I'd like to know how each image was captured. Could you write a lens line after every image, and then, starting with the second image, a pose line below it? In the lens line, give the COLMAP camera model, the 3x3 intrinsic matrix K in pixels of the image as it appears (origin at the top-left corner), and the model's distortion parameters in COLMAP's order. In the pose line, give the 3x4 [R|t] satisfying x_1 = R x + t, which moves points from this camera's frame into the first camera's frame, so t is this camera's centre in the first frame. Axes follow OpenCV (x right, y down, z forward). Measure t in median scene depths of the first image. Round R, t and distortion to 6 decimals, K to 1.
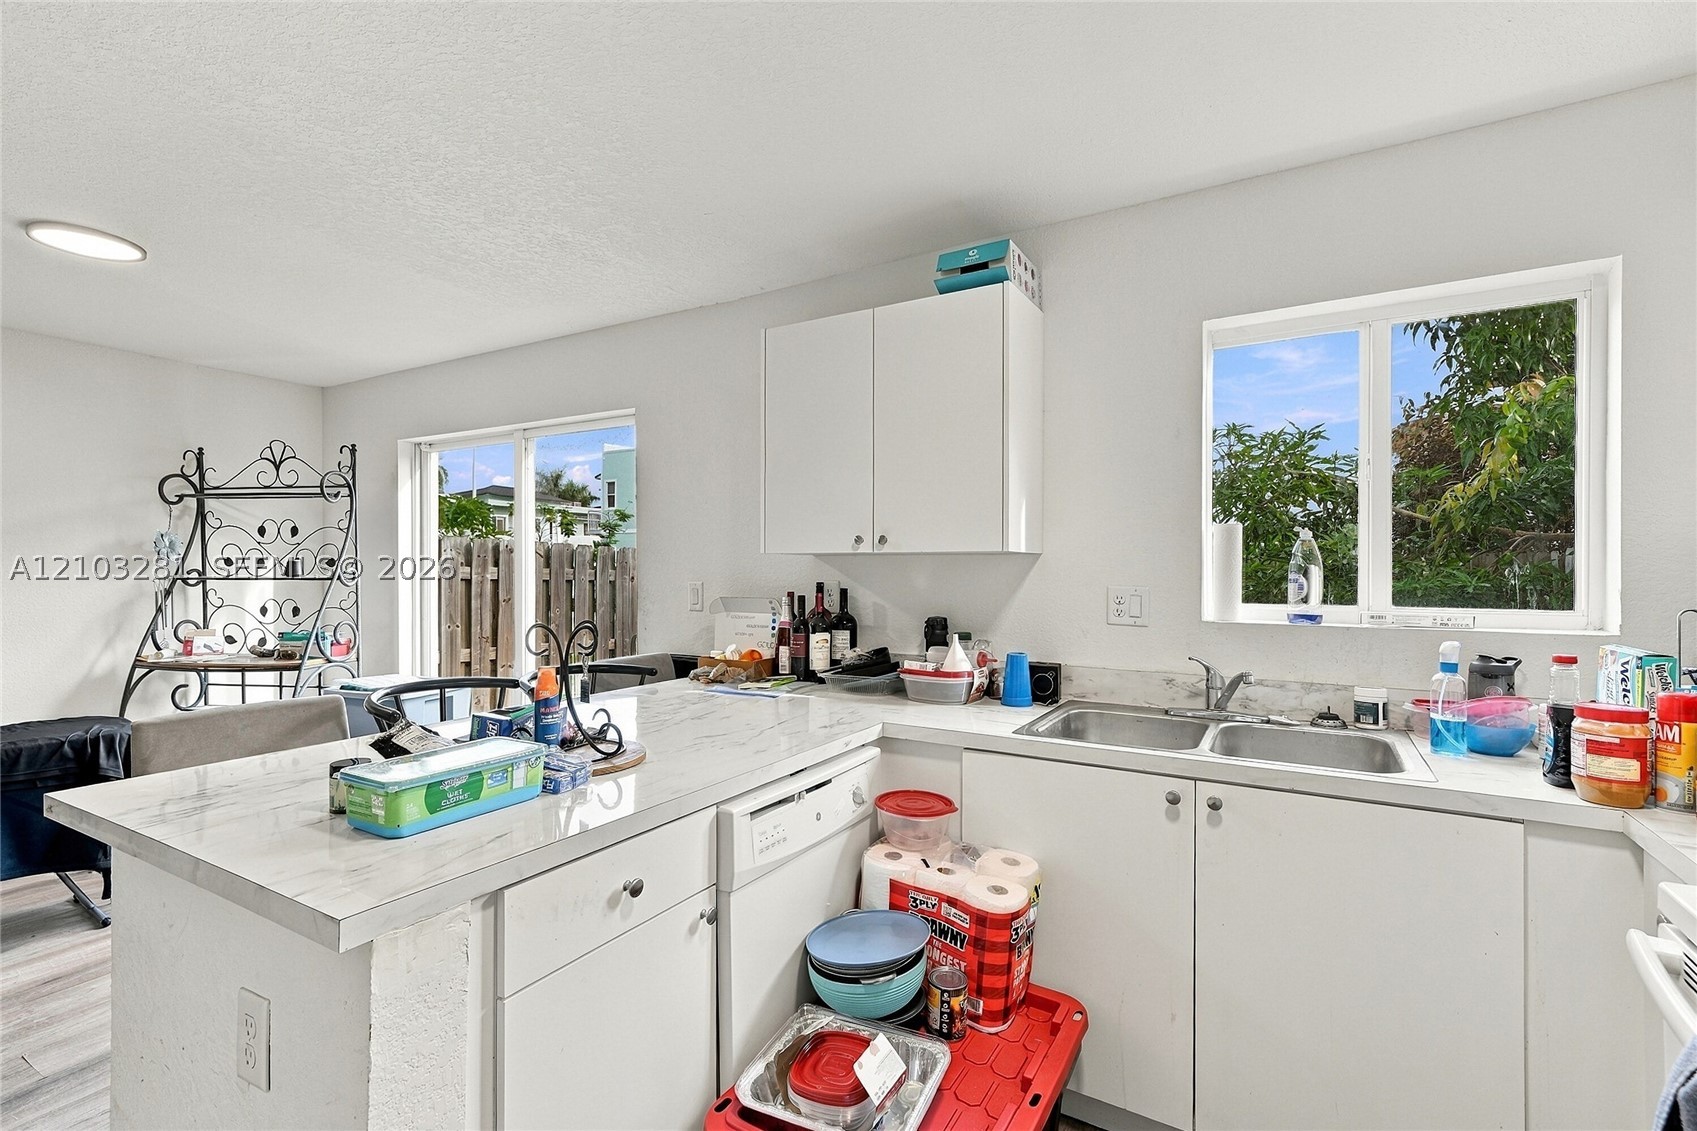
lens RADIAL K [[777.9, 0, 841.2], [0, 777.9, 572.5], [0, 0, 1]] dist [0.010181, 0.002041]
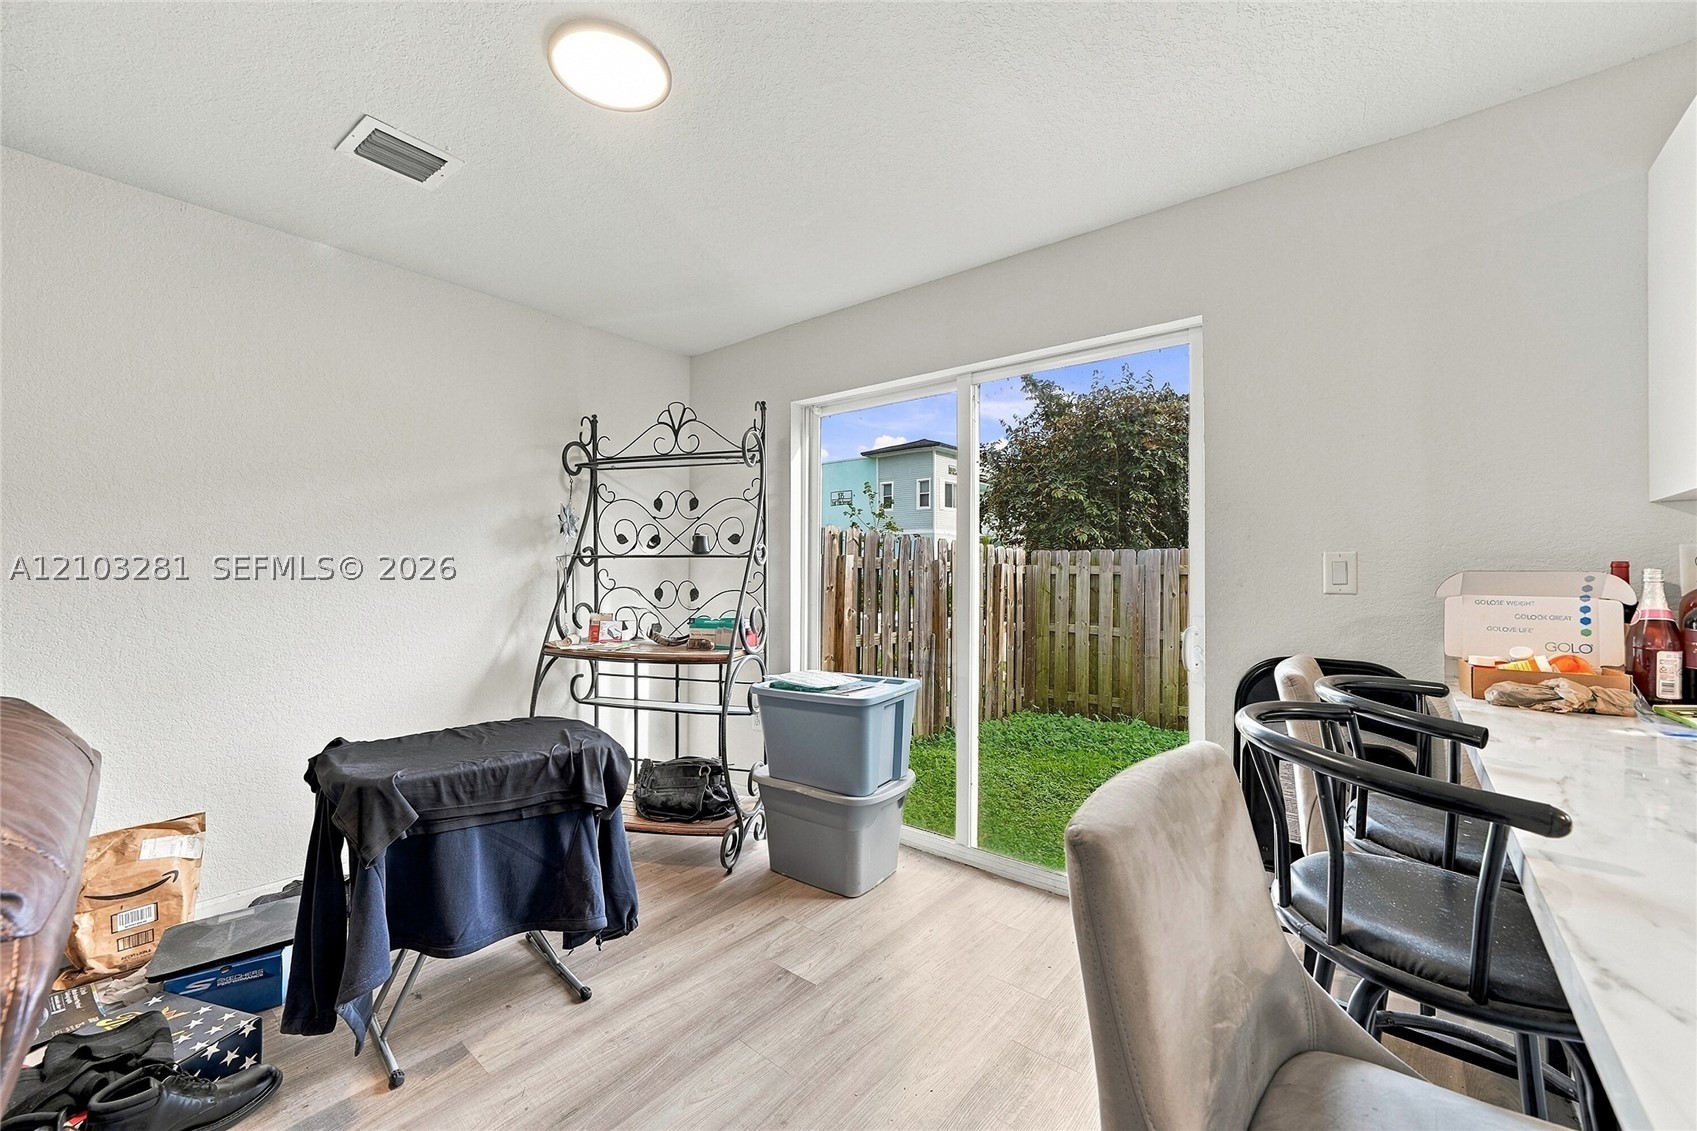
lens RADIAL K [[671.5, 0, 844.9], [0, 671.5, 564.3], [0, 0, 1]] dist [-0.000308, 0.000433]
pose [[0.988712, 0.001243, -0.149822, -0.424979], [-0.003323, 0.999902, -0.013630, 0.026041], [0.149790, 0.013974, 0.988619, 0.281139]]
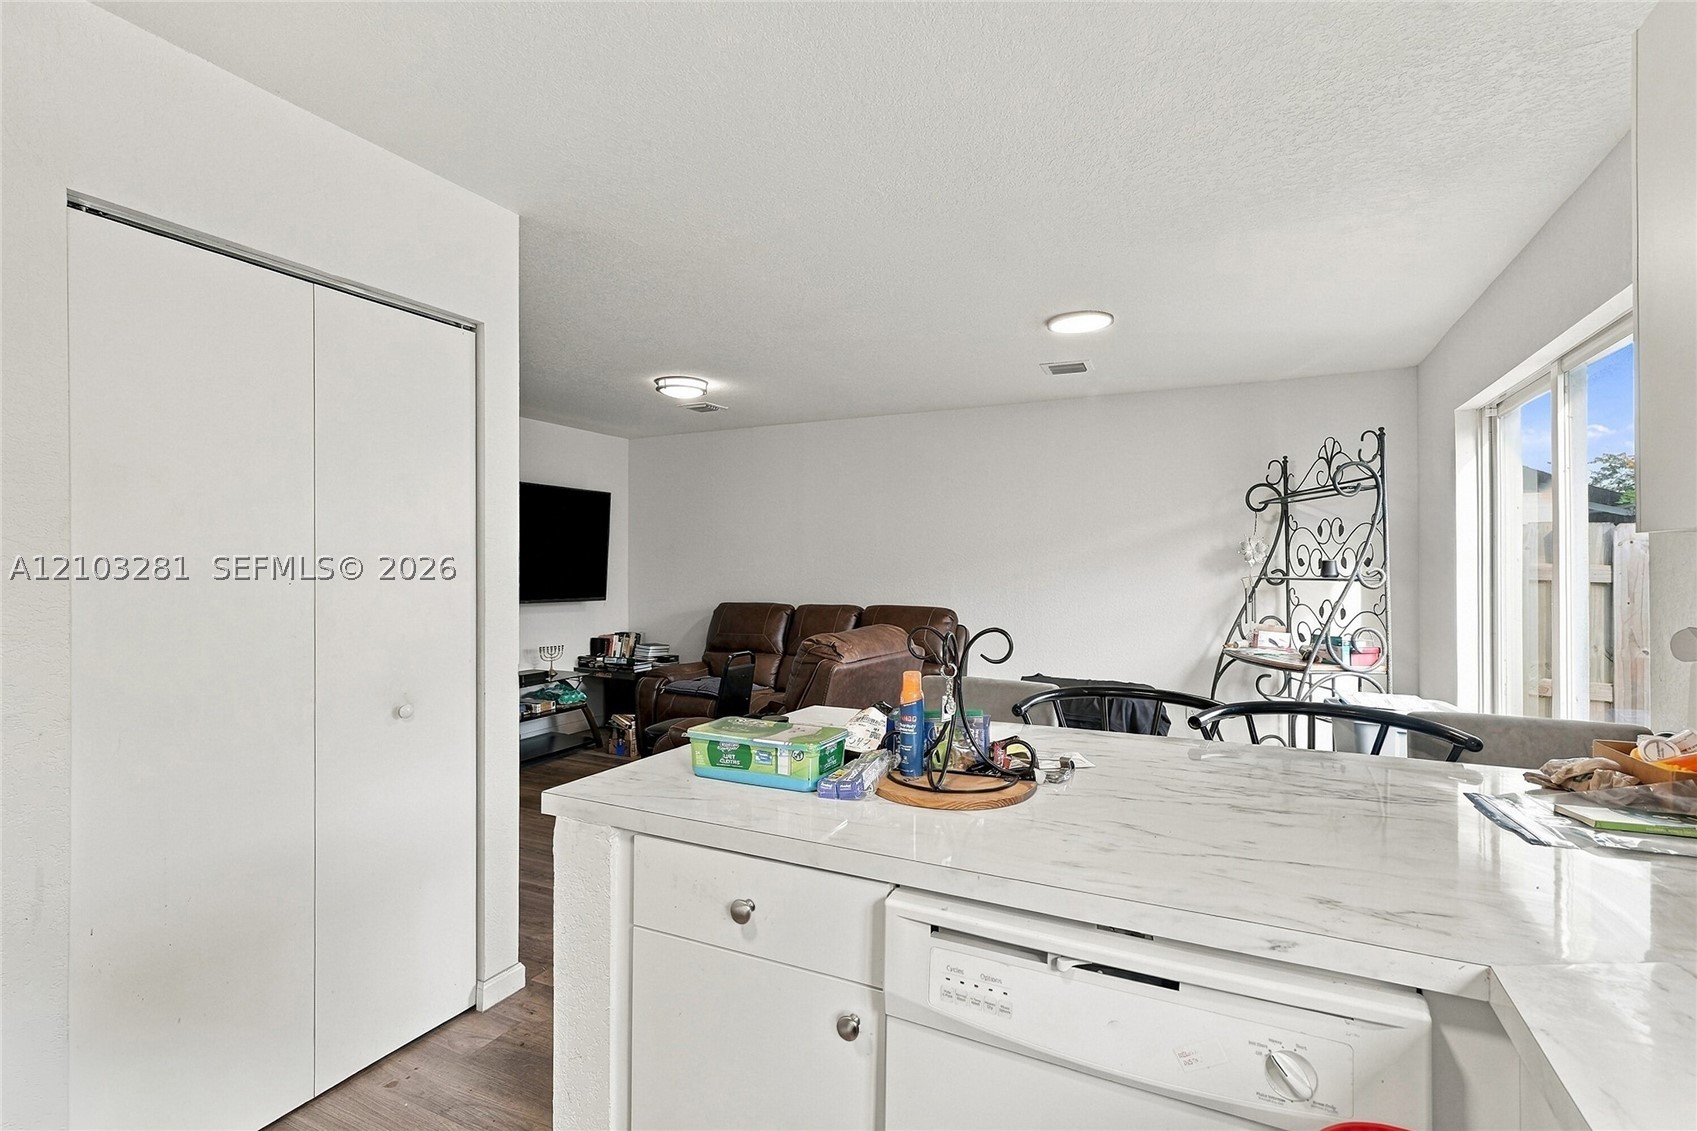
lens RADIAL K [[777.9, 0, 848.5], [0, 777.9, 562.7], [0, 0, 1]] dist [0.010181, 0.002041]
pose [[0.073887, -0.008763, -0.997228, 0.214014], [-0.005912, 0.999940, -0.009225, -0.000091], [0.997249, 0.006577, 0.073831, 0.335734]]
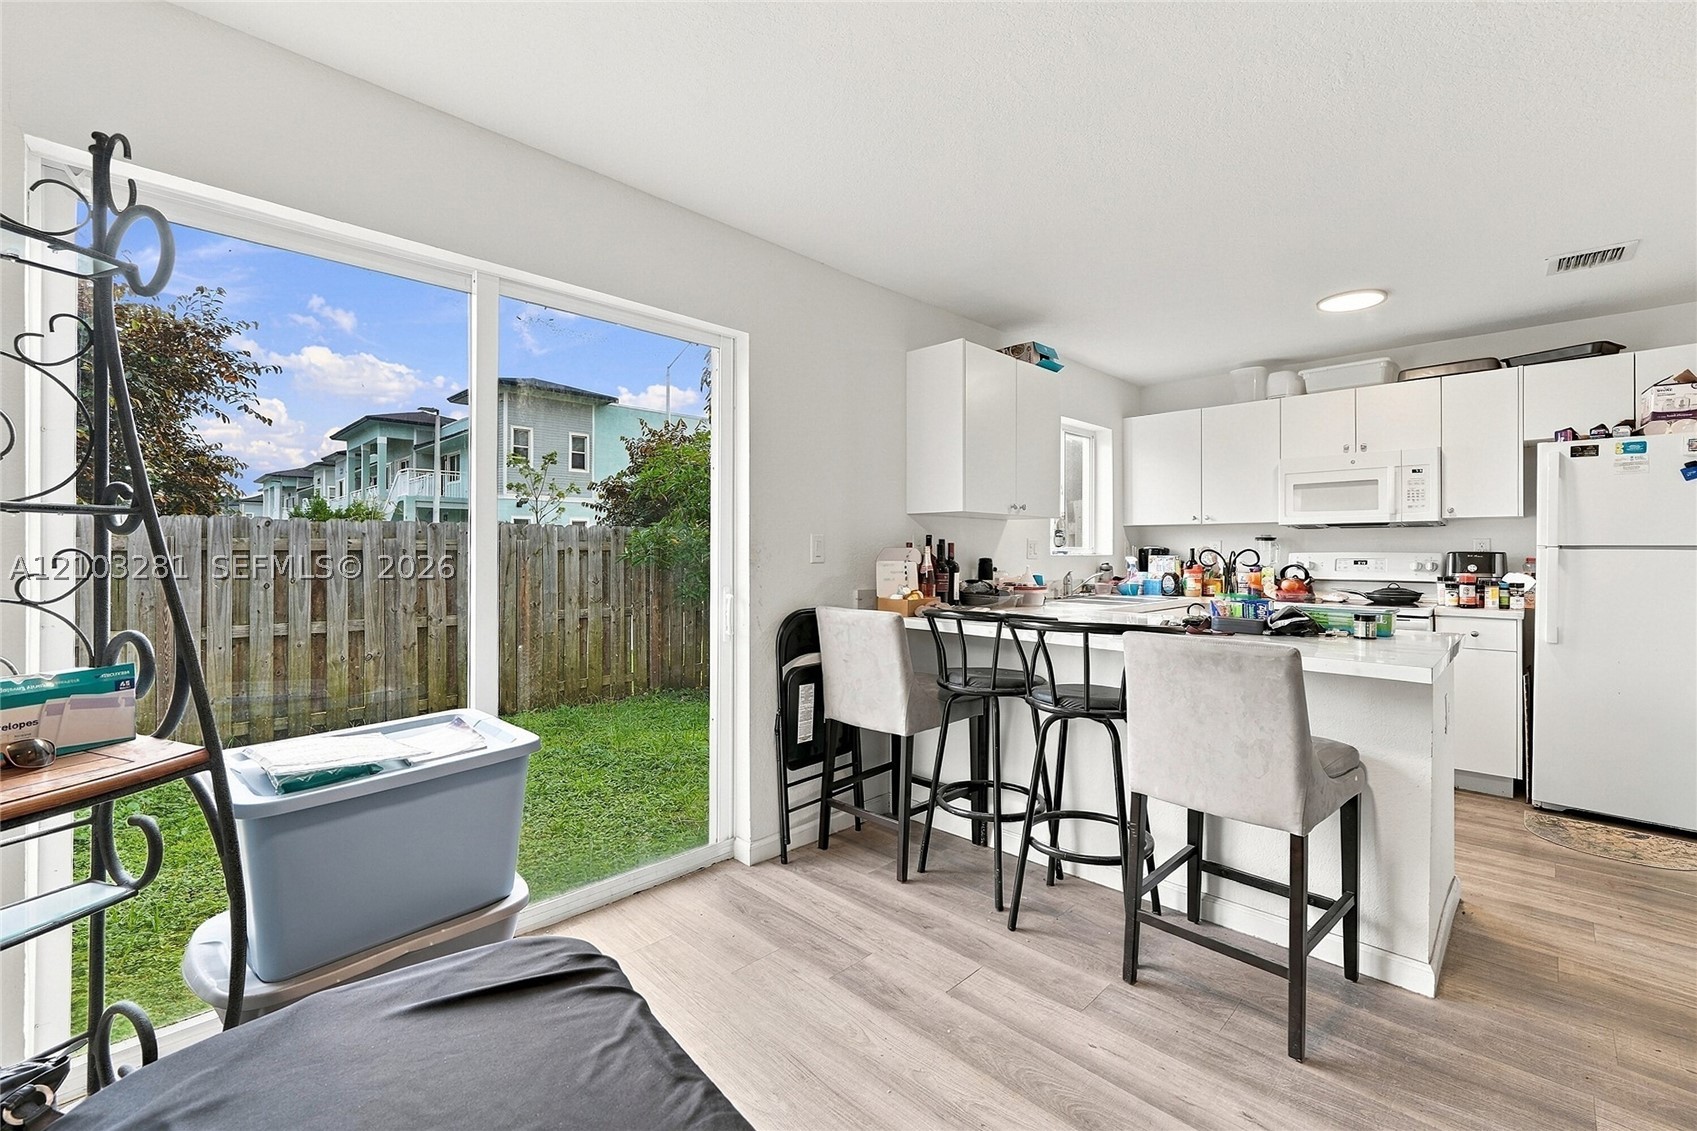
lens RADIAL K [[710.4, 0, 854.8], [0, 710.4, 553.6], [0, 0, 1]] dist [-0.007244, 0.000441]
pose [[0.239981, -0.005783, 0.970760, -0.856991], [0.002274, 0.999983, 0.005395, 0.025526], [-0.970775, 0.000913, 0.239990, 0.588337]]
